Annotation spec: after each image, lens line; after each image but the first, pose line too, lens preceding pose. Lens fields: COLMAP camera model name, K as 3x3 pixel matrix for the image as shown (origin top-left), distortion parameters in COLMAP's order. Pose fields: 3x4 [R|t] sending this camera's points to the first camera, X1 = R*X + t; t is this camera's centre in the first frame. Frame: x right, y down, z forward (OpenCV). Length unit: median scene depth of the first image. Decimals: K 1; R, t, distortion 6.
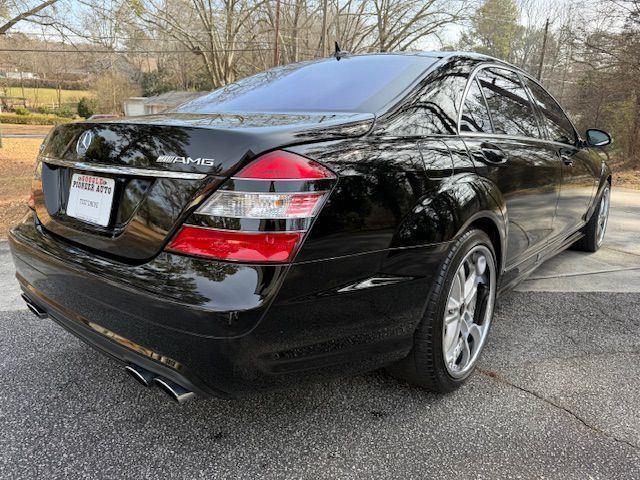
lens RADIAL K [[454.3, 0, 320.5], [0, 454.3, 240.2], [0, 0, 1]] dist [0.033279, -0.034626]
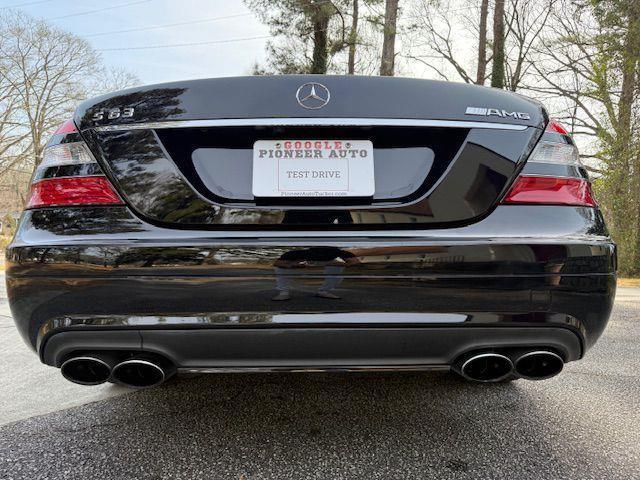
lens RADIAL K [[457.3, 0, 320.1], [0, 457.3, 240.2], [0, 0, 1]] dist [0.008141, -0.006624]
pose [[0.760456, -0.002525, 0.649385, -0.873456], [0.167449, 0.966939, -0.192330, 0.149066], [-0.627430, 0.254997, 0.735737, 0.426602]]
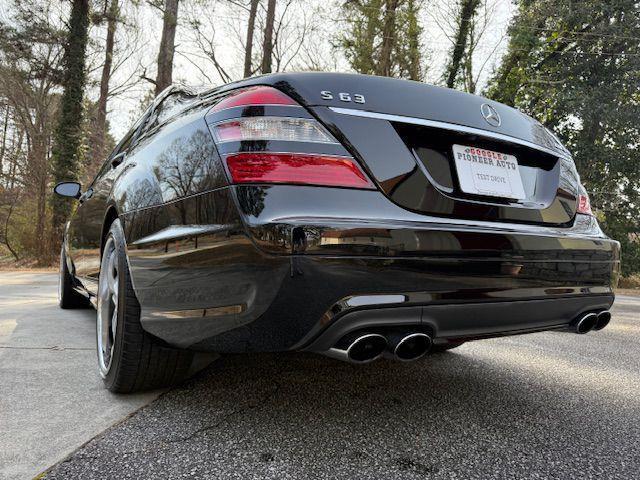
lens RADIAL K [[448.3, 0, 320.4], [0, 448.3, 237.8], [0, 0, 1]] dist [0.004845, 0.002478]
pose [[0.298455, 0.012920, 0.954336, -1.319548], [0.213526, 0.973660, -0.079959, 0.034184], [-0.930232, 0.227639, 0.287835, 0.971653]]
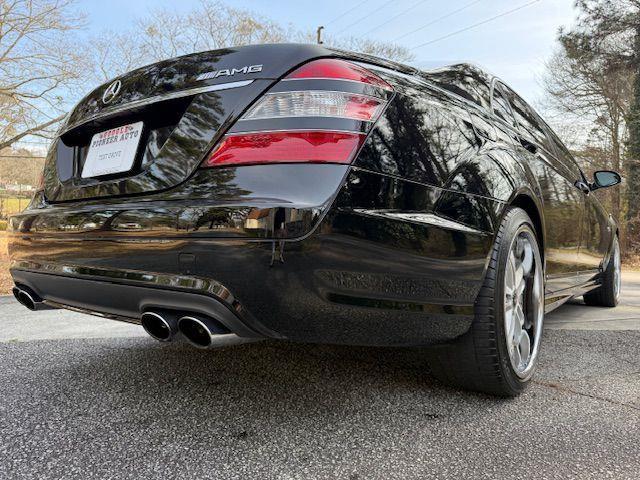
lens RADIAL K [[457.3, 0, 320.1], [0, 457.3, 240.2], [0, 0, 1]] dist [0.008141, -0.006624]
pose [[0.999669, -0.003644, 0.025474, -0.099499], [0.009468, 0.972564, -0.232441, 0.266326], [-0.023928, 0.232605, 0.972277, 0.126256]]
